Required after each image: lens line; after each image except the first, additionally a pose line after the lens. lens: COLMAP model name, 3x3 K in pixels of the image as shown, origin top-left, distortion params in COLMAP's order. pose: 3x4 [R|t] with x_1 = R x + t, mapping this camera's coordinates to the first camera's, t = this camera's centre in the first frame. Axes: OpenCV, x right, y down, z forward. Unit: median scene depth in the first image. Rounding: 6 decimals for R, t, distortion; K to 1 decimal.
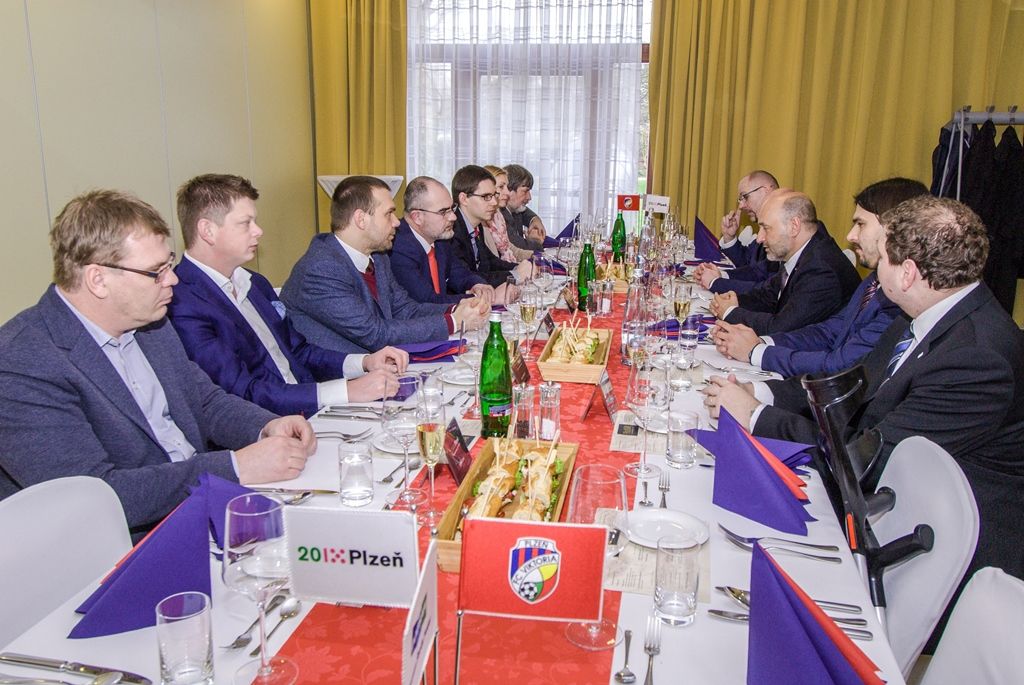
lens RADIAL K [[838.3, 0, 512.0], [0, 838.3, 342.5], [0, 0, 1]] dist [0.140250, 0.000052]
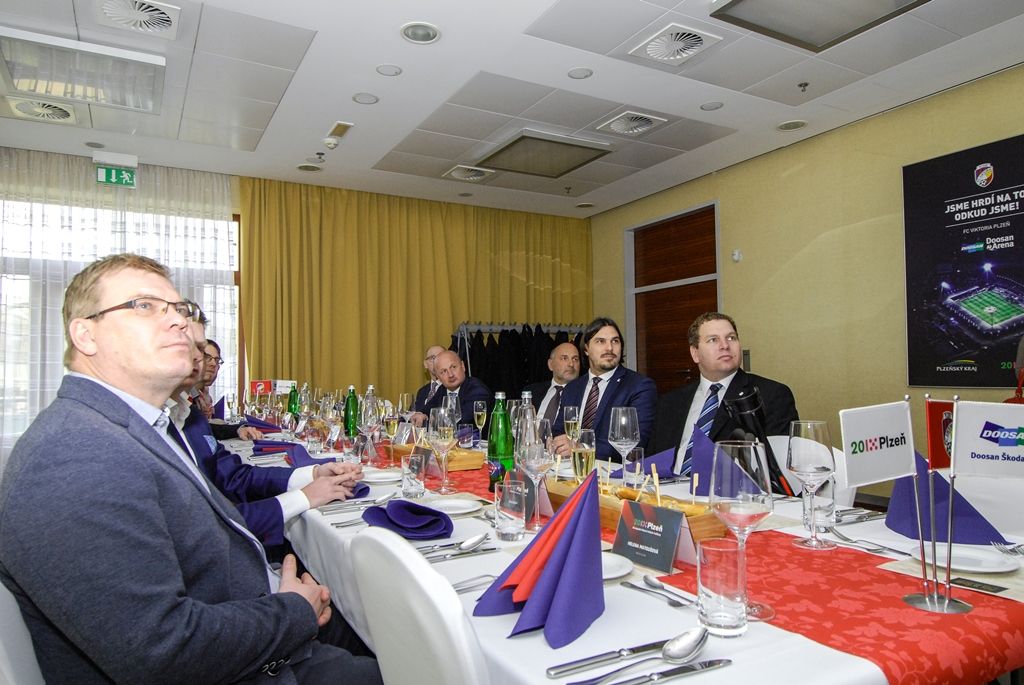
lens RADIAL K [[676.7, 0, 512.0], [0, 676.7, 342.5], [0, 0, 1]] dist [0.006349, 0.001927]
pose [[0.764418, -0.004309, 0.644706, -0.669409], [0.182040, 0.960731, -0.209421, 0.111152], [-0.618487, 0.277447, 0.735185, 0.270826]]
